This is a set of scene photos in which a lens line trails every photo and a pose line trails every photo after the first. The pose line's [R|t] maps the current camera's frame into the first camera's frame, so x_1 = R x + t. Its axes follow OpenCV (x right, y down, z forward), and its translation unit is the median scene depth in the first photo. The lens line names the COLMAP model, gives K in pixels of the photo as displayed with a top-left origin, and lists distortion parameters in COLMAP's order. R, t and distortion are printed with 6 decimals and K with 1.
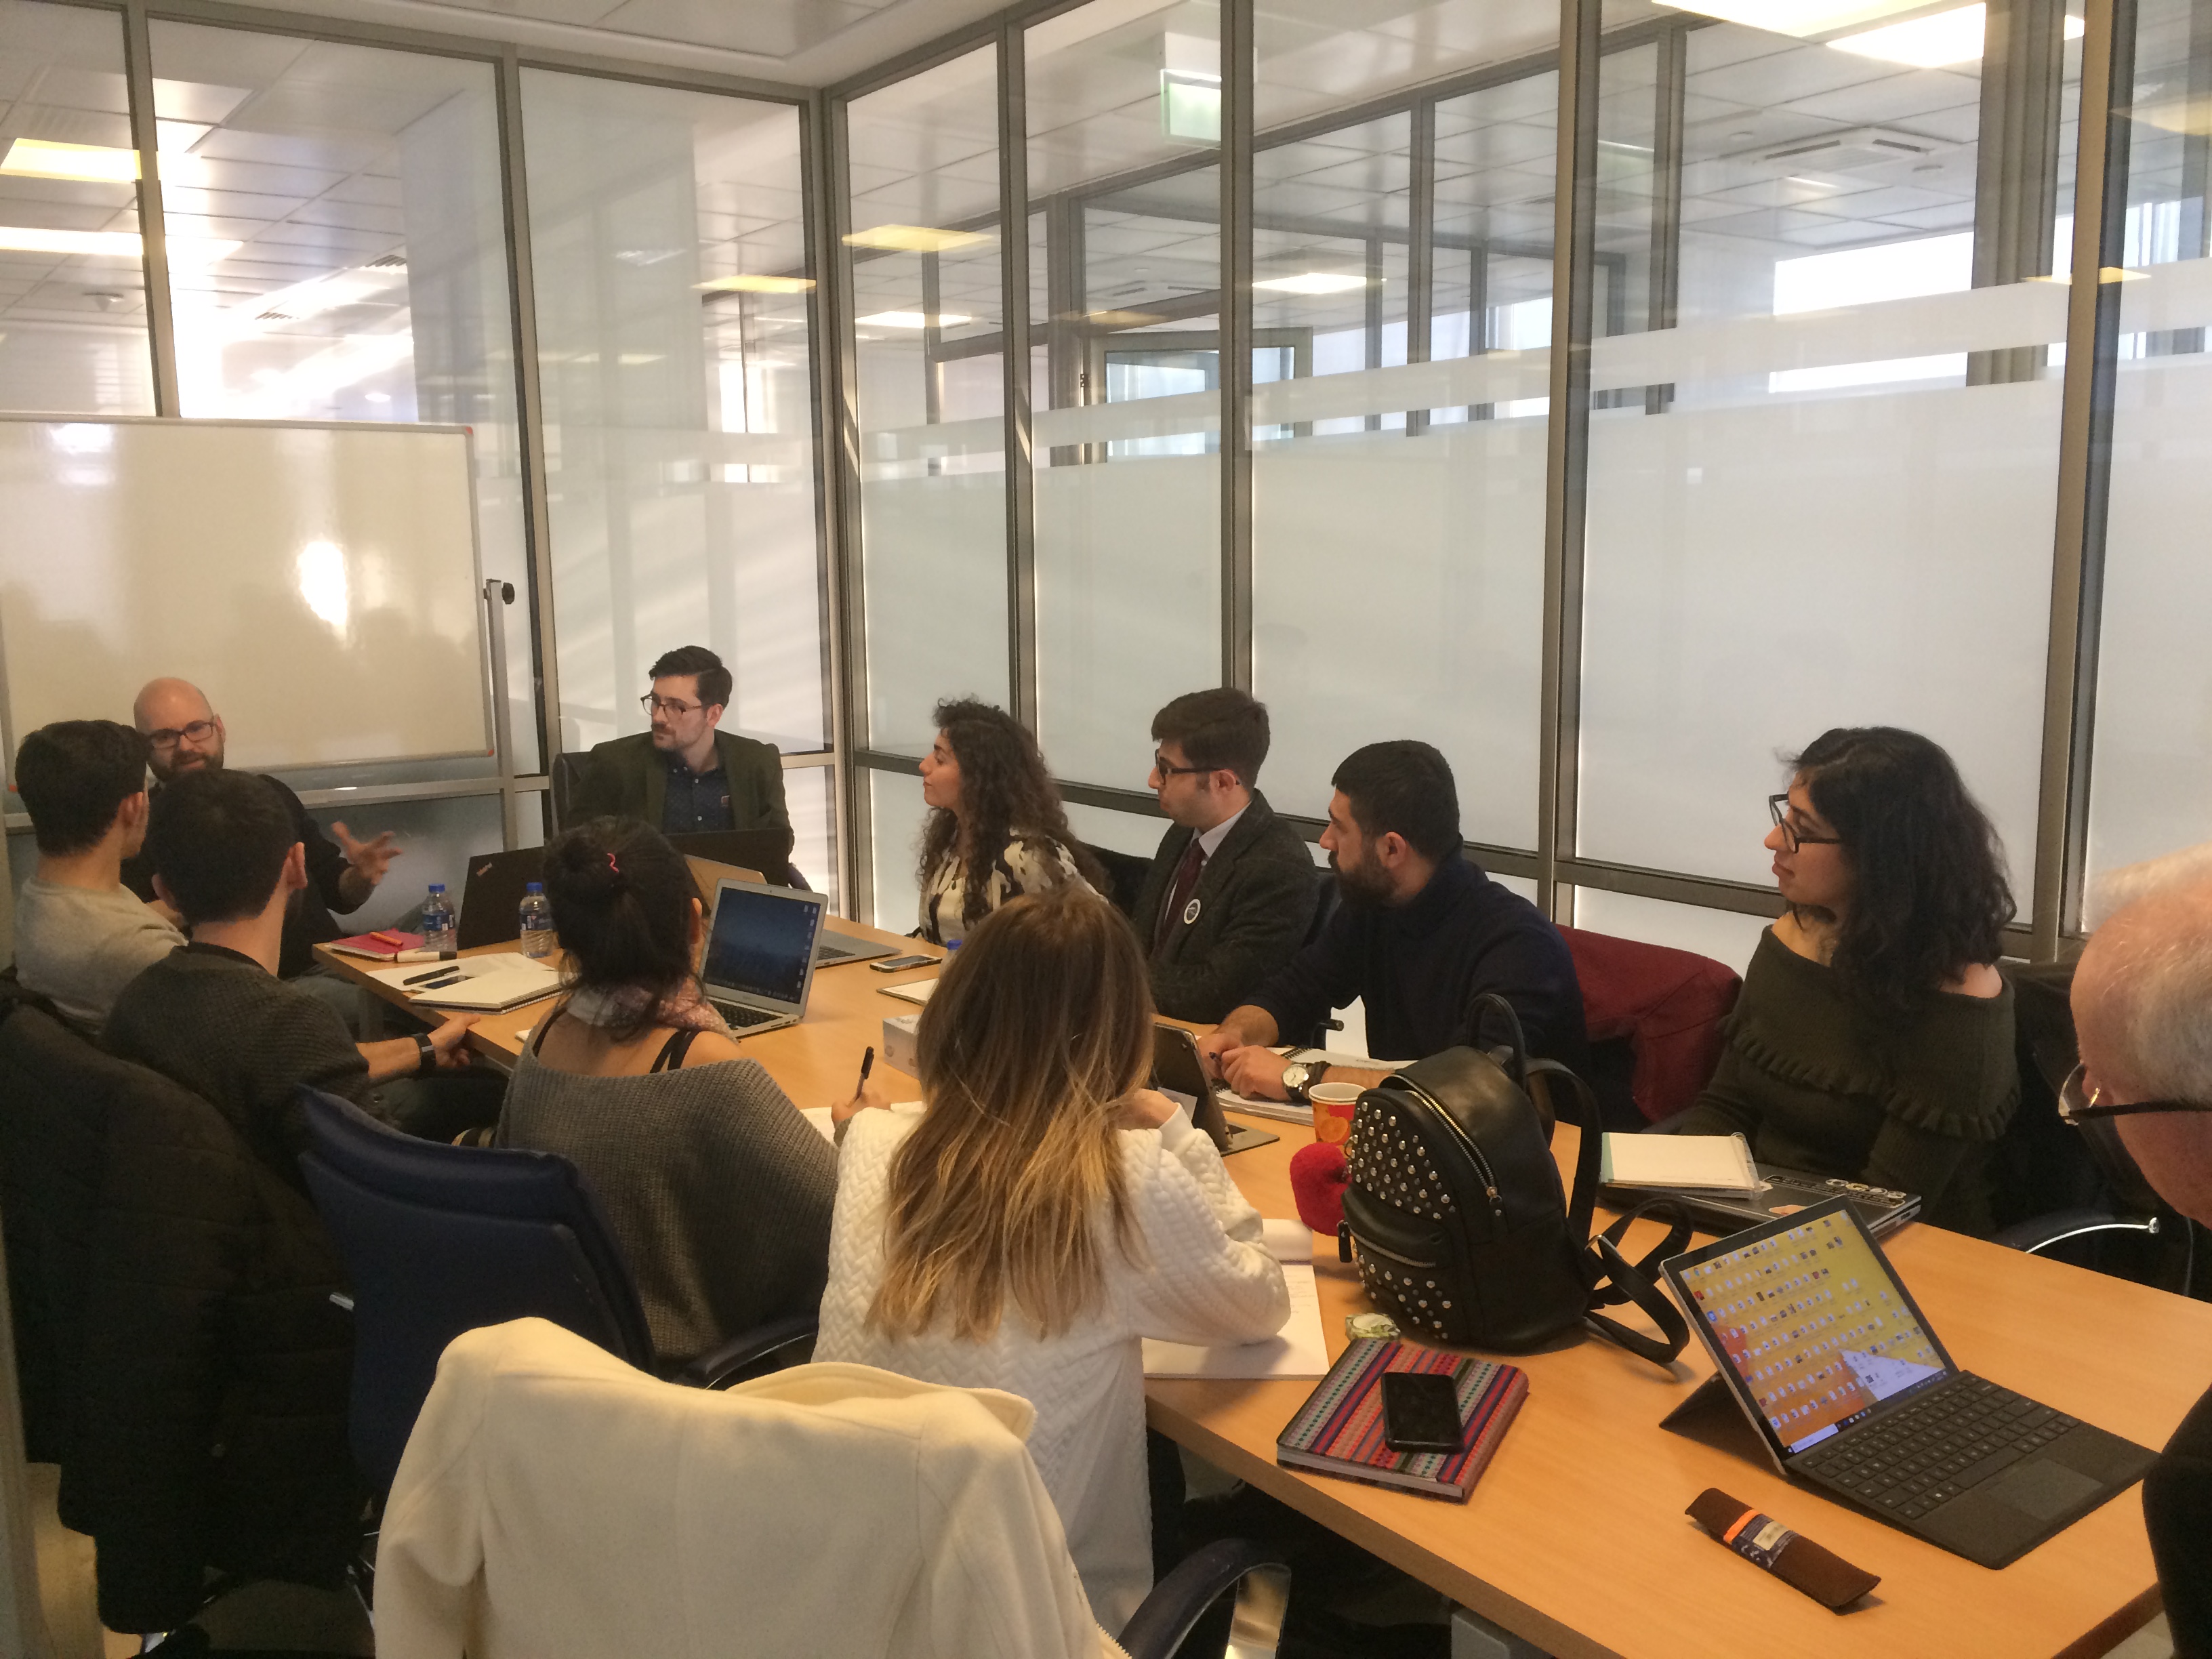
lens RADIAL K [[1883.4, 0, 1103.9], [0, 1883.4, 828.1], [0, 0, 1]] dist [0.058042, -0.024766]
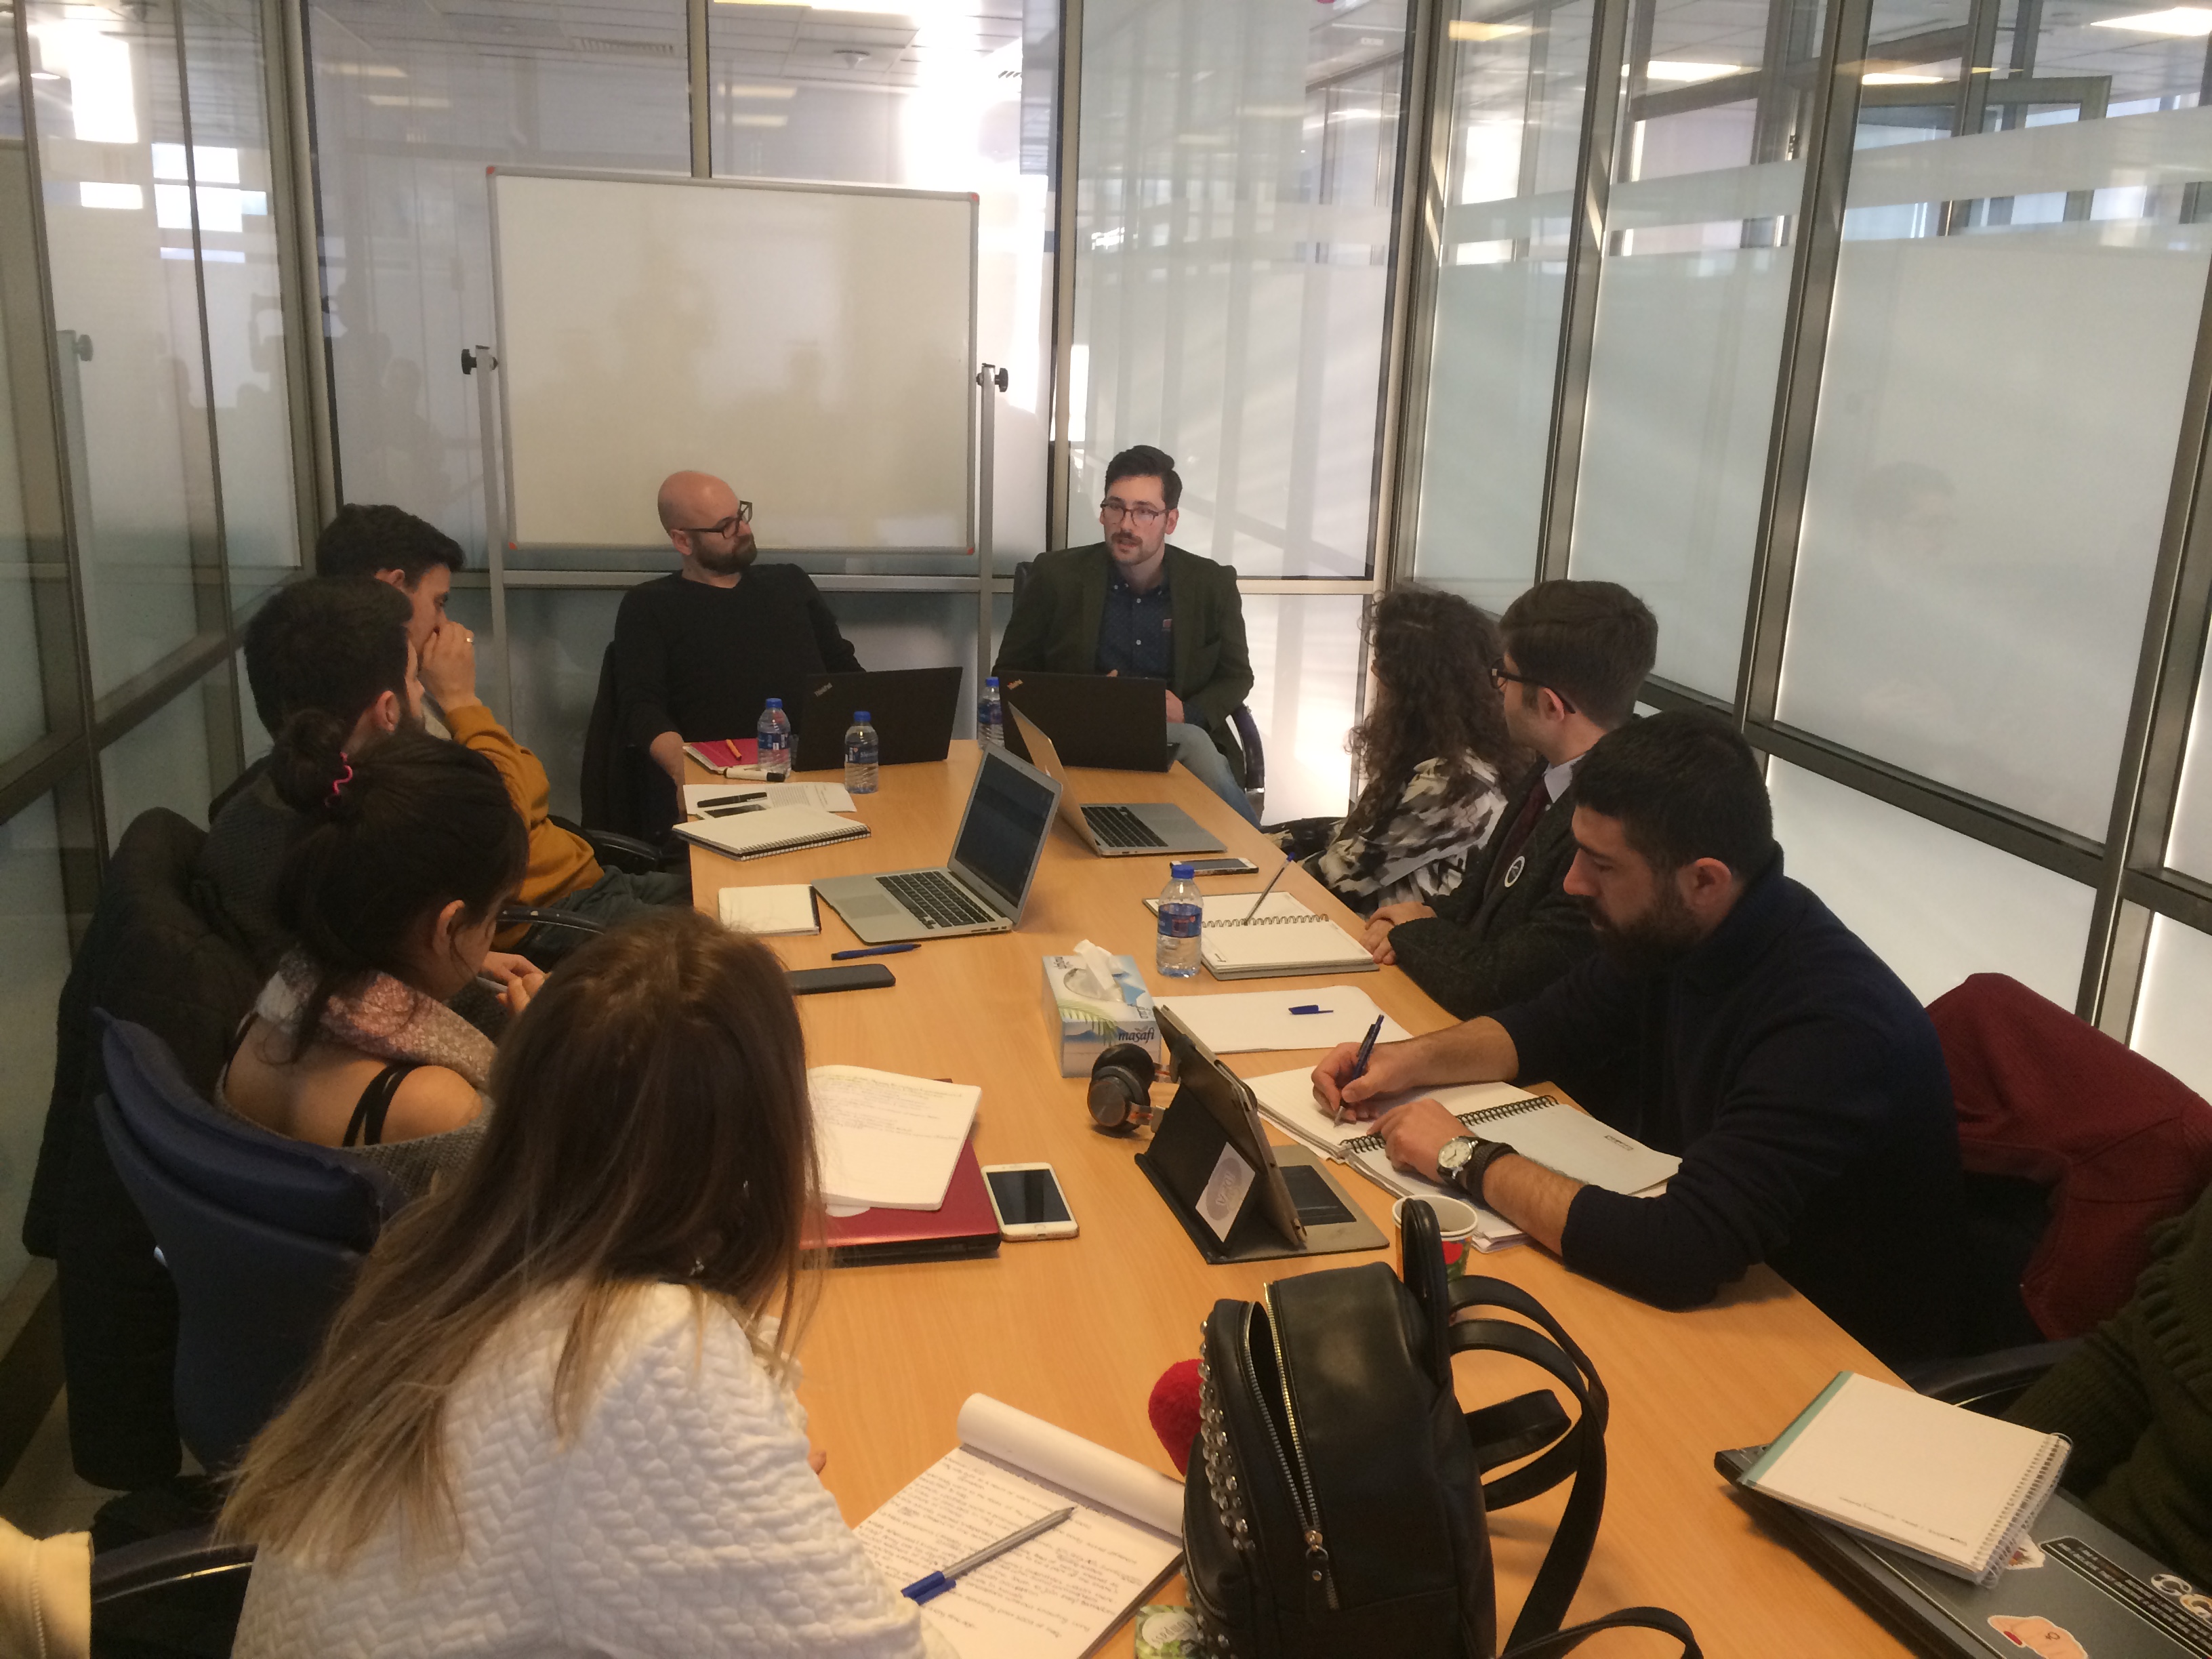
lens RADIAL K [[1883.4, 0, 1110.1], [0, 1883.4, 826.8], [0, 0, 1]] dist [0.058042, -0.024766]
pose [[0.911219, 0.152412, -0.382688, 0.166229], [-0.107833, 0.984893, 0.135490, -0.052981], [0.397557, -0.082195, 0.913889, 0.207815]]
